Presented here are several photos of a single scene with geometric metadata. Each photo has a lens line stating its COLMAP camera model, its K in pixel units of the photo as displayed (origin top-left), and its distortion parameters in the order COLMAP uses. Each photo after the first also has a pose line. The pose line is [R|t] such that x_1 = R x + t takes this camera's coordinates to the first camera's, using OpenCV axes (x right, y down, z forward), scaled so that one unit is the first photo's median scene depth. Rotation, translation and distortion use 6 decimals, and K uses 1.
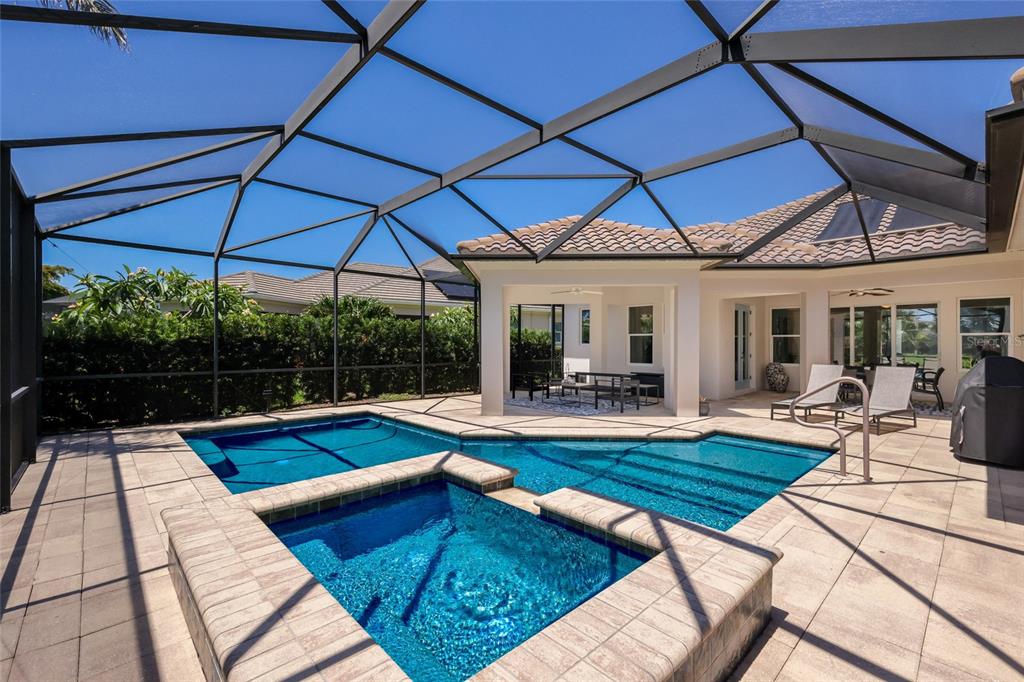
lens RADIAL K [[442.5, 0, 510.5], [0, 442.5, 344.9], [0, 0, 1]] dist [0.003821, 0.000315]
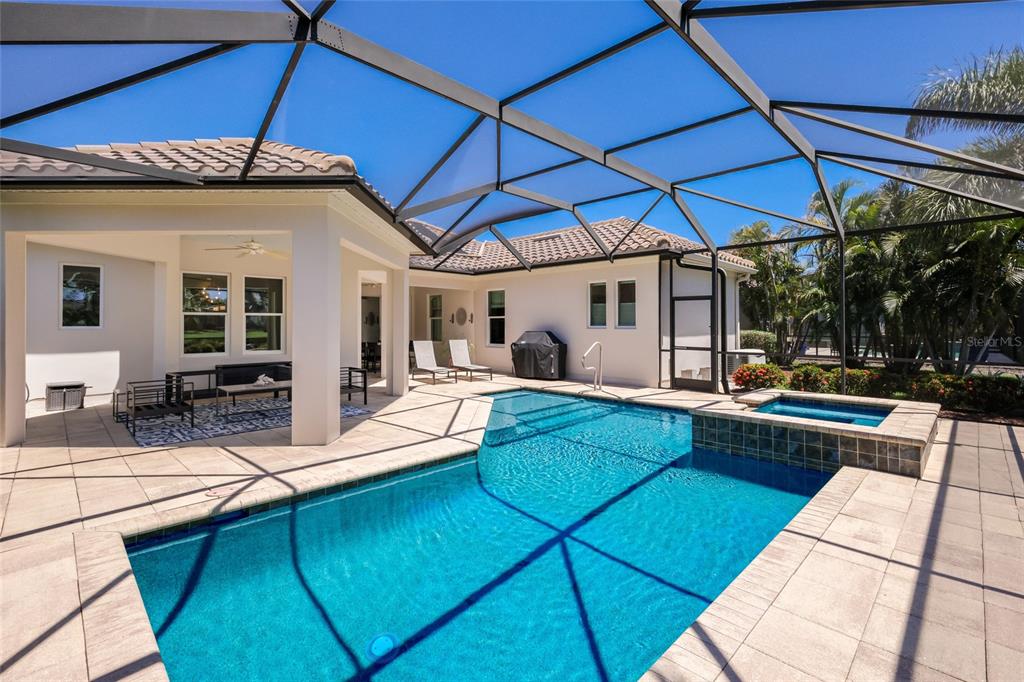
lens RADIAL K [[466.1, 0, 515.1], [0, 466.1, 312.7], [0, 0, 1]] dist [0.003566, 0.000062]
pose [[-0.033707, 0.013669, 0.999338, -0.956473], [0.007804, 0.999880, -0.013413, -0.019235], [-0.999401, 0.007347, -0.033810, 1.002346]]
